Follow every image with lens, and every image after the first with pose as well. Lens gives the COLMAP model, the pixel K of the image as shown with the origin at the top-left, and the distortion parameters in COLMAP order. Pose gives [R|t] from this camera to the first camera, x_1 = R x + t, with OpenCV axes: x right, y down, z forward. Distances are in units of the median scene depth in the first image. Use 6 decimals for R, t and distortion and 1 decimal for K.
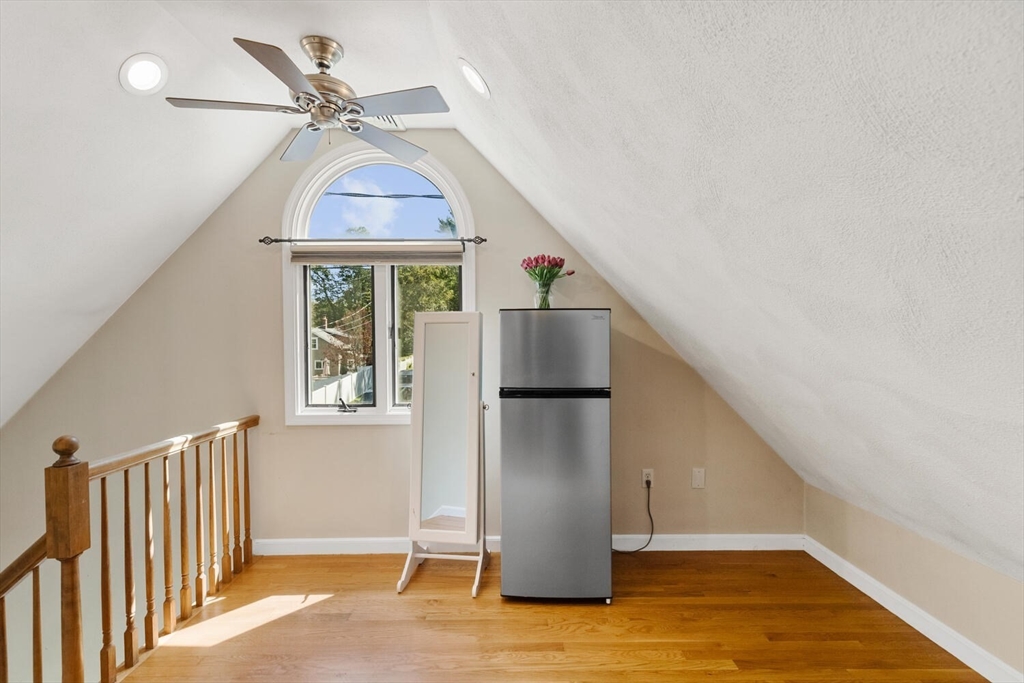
lens RADIAL K [[463.7, 0, 512.3], [0, 463.7, 346.6], [0, 0, 1]] dist [0.001448, -0.000992]
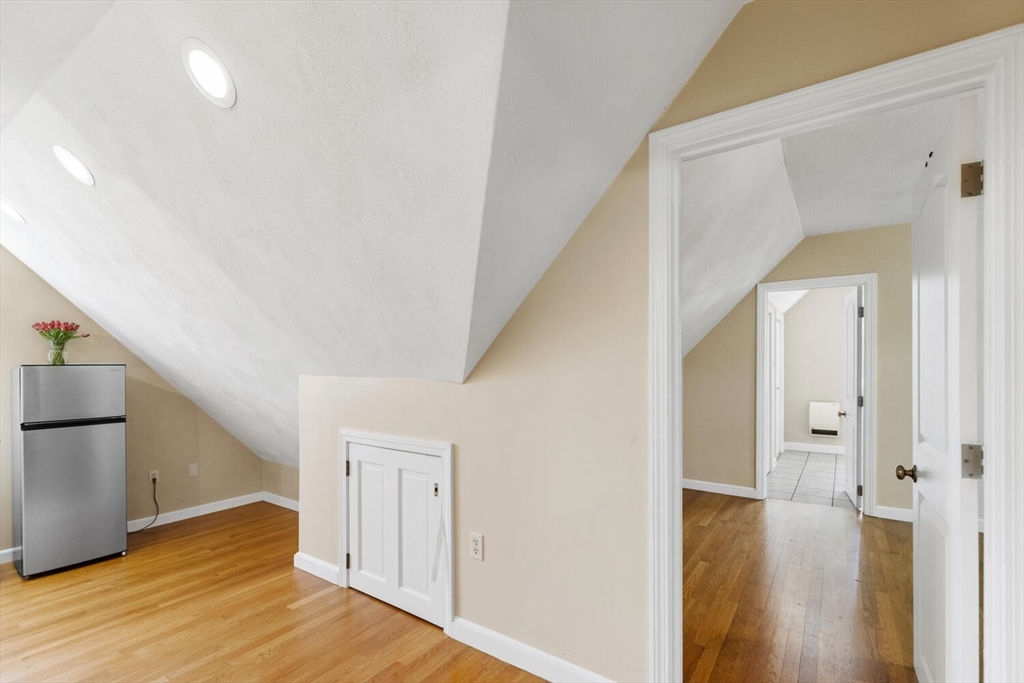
lens RADIAL K [[463.7, 0, 512.3], [0, 463.7, 346.6], [0, 0, 1]] dist [0.001448, -0.000992]
pose [[0.579518, 0.018598, 0.814747, -0.257697], [0.033077, 0.998379, -0.046318, -0.022070], [-0.814288, 0.053792, 0.577964, -0.804438]]
